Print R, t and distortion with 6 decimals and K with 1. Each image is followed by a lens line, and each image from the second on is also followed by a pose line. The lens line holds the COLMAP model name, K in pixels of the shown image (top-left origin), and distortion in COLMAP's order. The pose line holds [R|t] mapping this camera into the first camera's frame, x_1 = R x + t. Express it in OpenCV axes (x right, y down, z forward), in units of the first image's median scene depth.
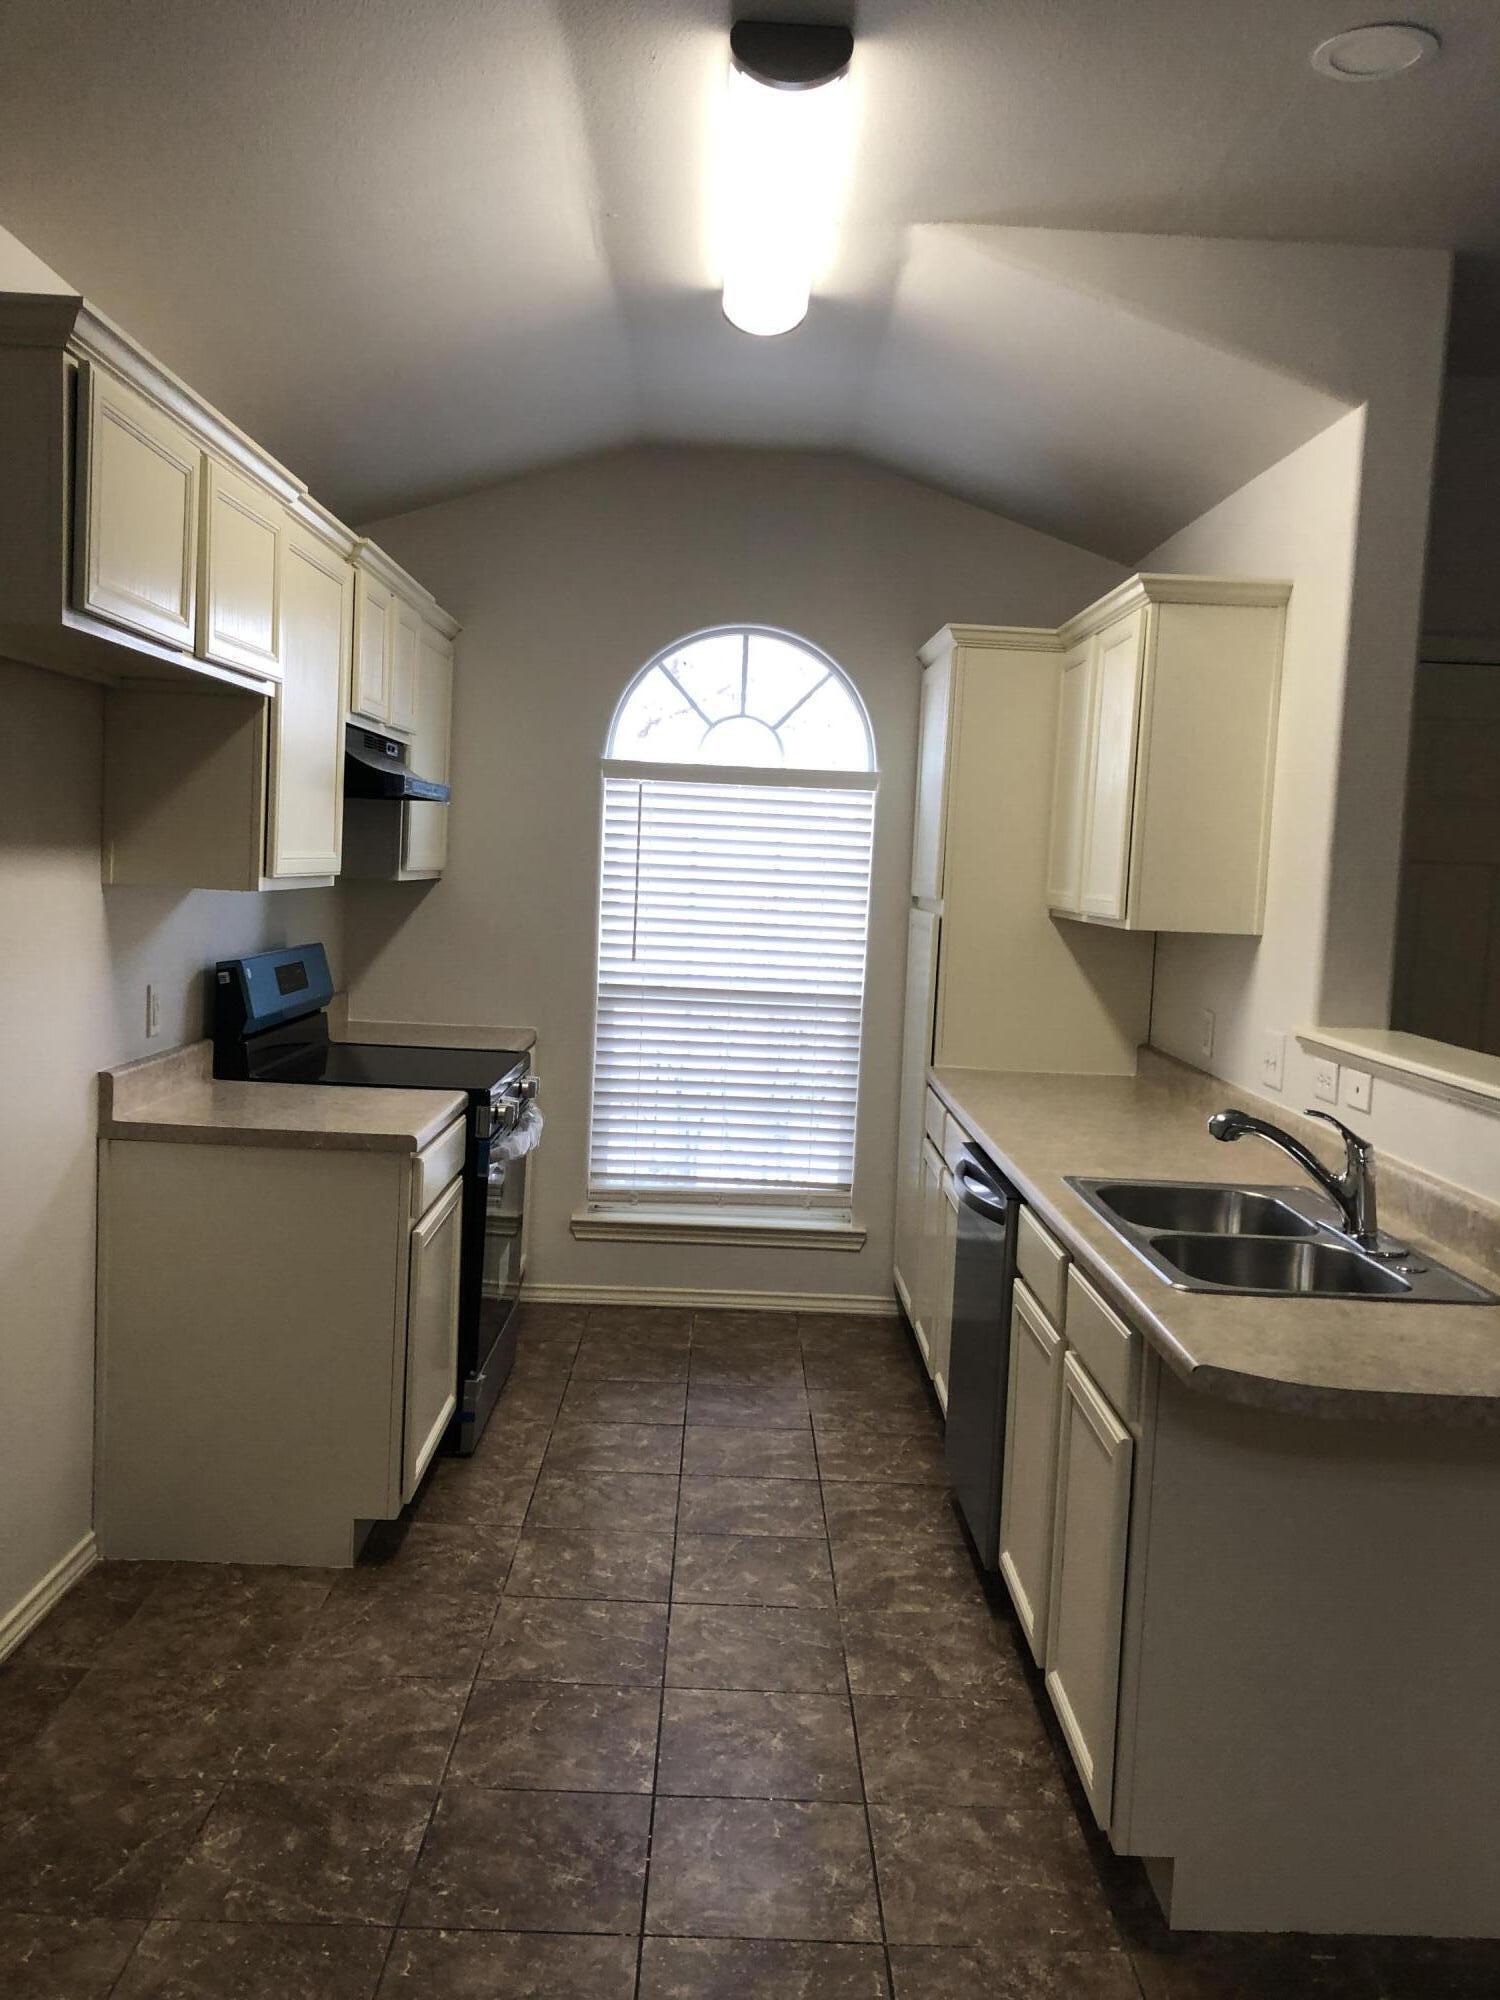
lens RADIAL K [[1598.0, 0, 785.1], [0, 1598.0, 959.3], [0, 0, 1]] dist [0.060886, -0.213800]
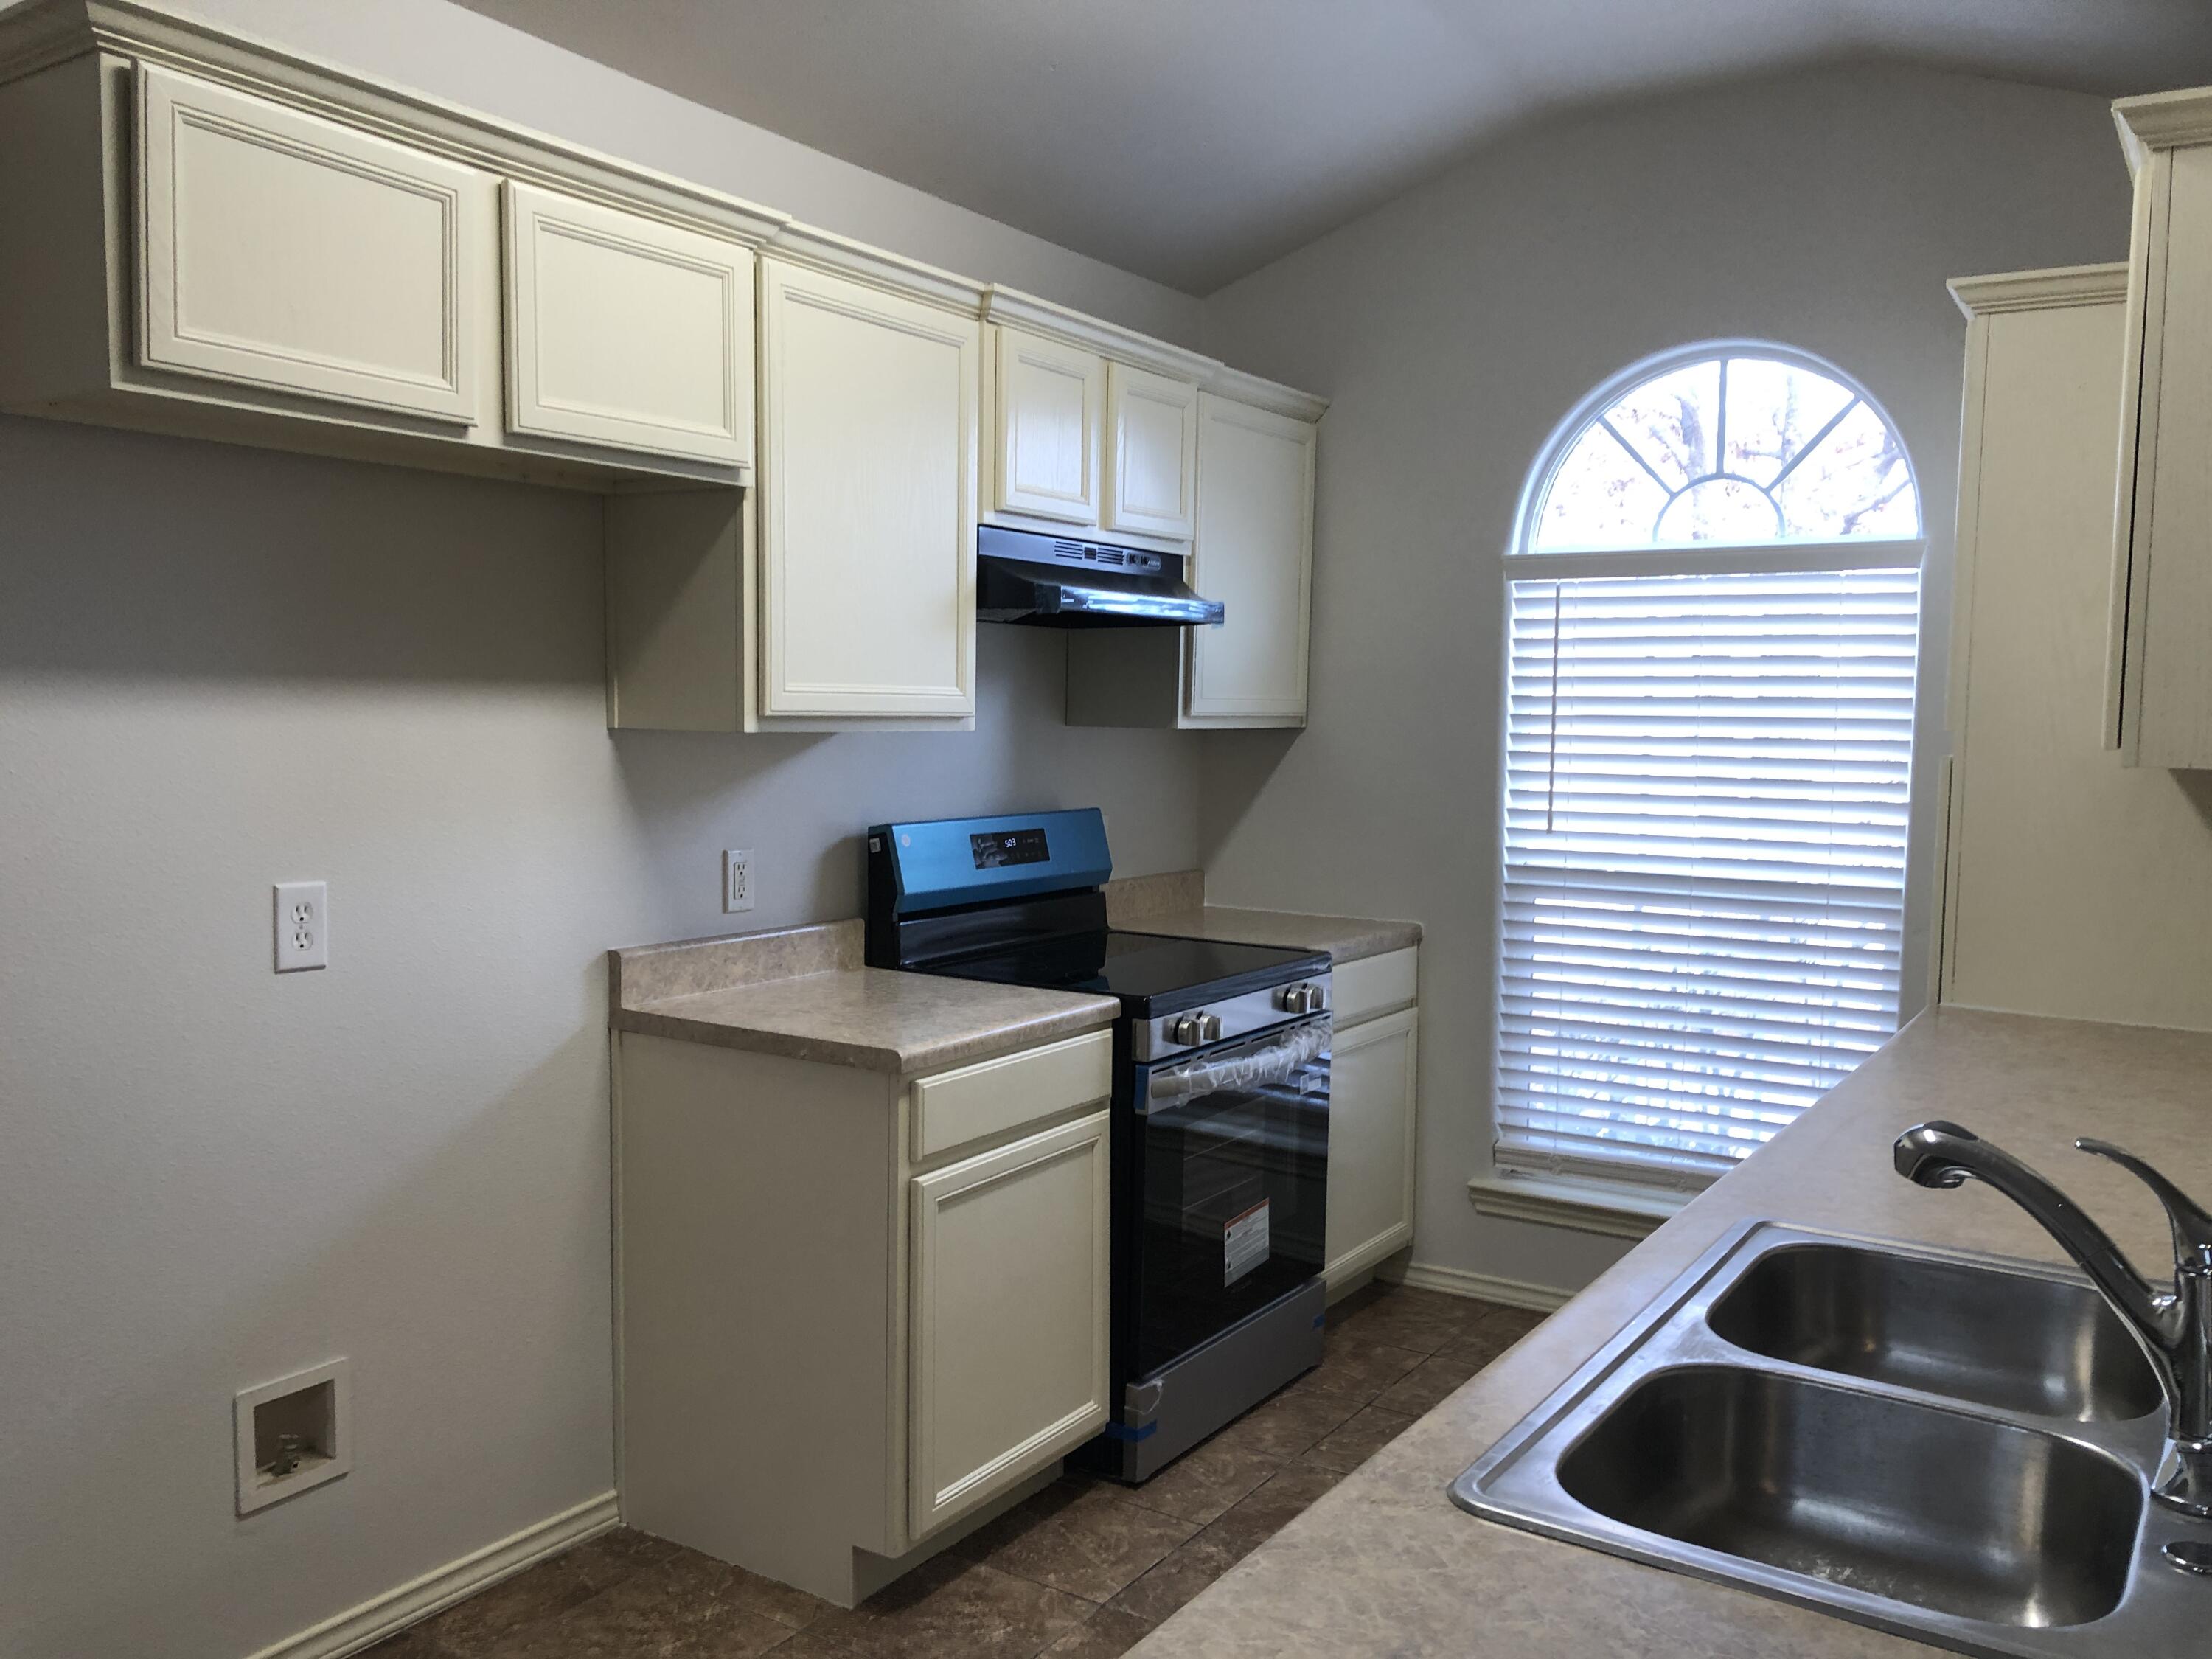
lens RADIAL K [[1775.6, 0, 1106.0], [0, 1775.6, 829.5], [0, 0, 1]] dist [0.002969, -0.034176]
pose [[0.815047, 0.000617, -0.579394, 0.282622], [-0.007627, 0.999924, -0.009665, 0.011526], [0.579344, 0.012297, 0.814990, 0.325598]]
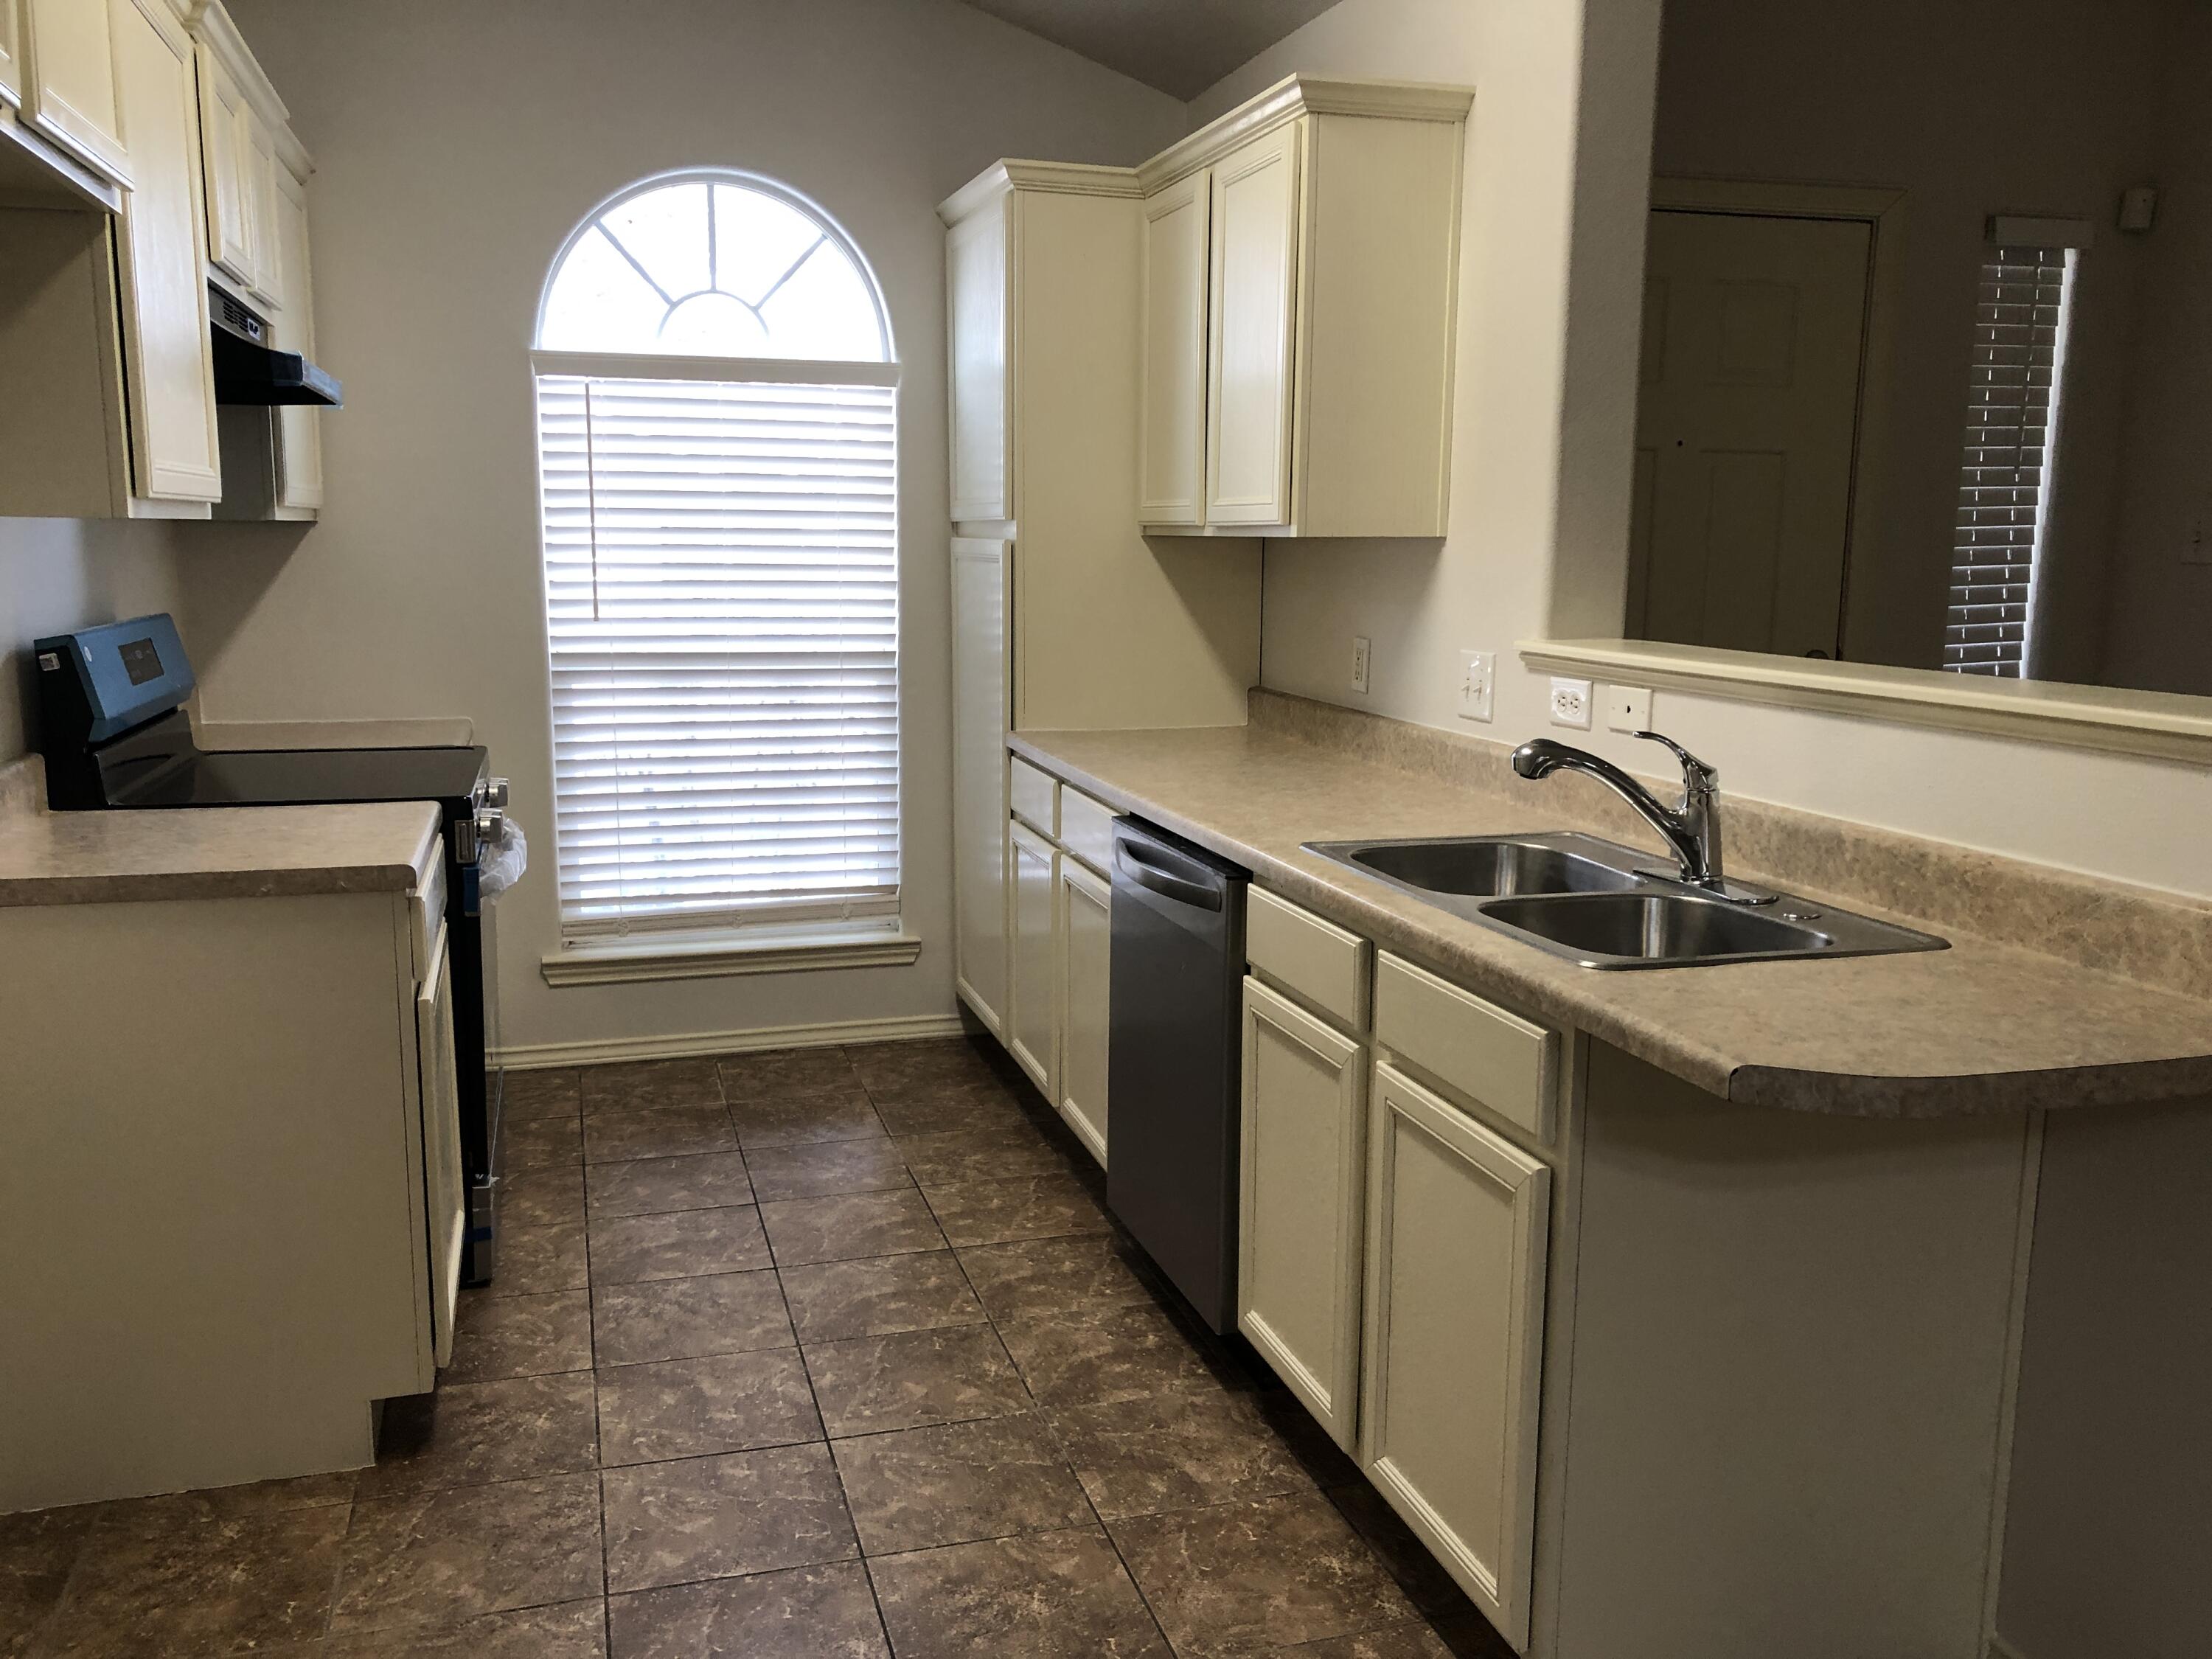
lens RADIAL K [[1775.6, 0, 1106.0], [0, 1775.6, 829.5], [0, 0, 1]] dist [0.002969, -0.034176]
pose [[0.964158, -0.081125, 0.252624, -0.114317], [0.052483, 0.991610, 0.118130, 0.017069], [-0.260088, -0.100638, 0.960326, 0.156654]]
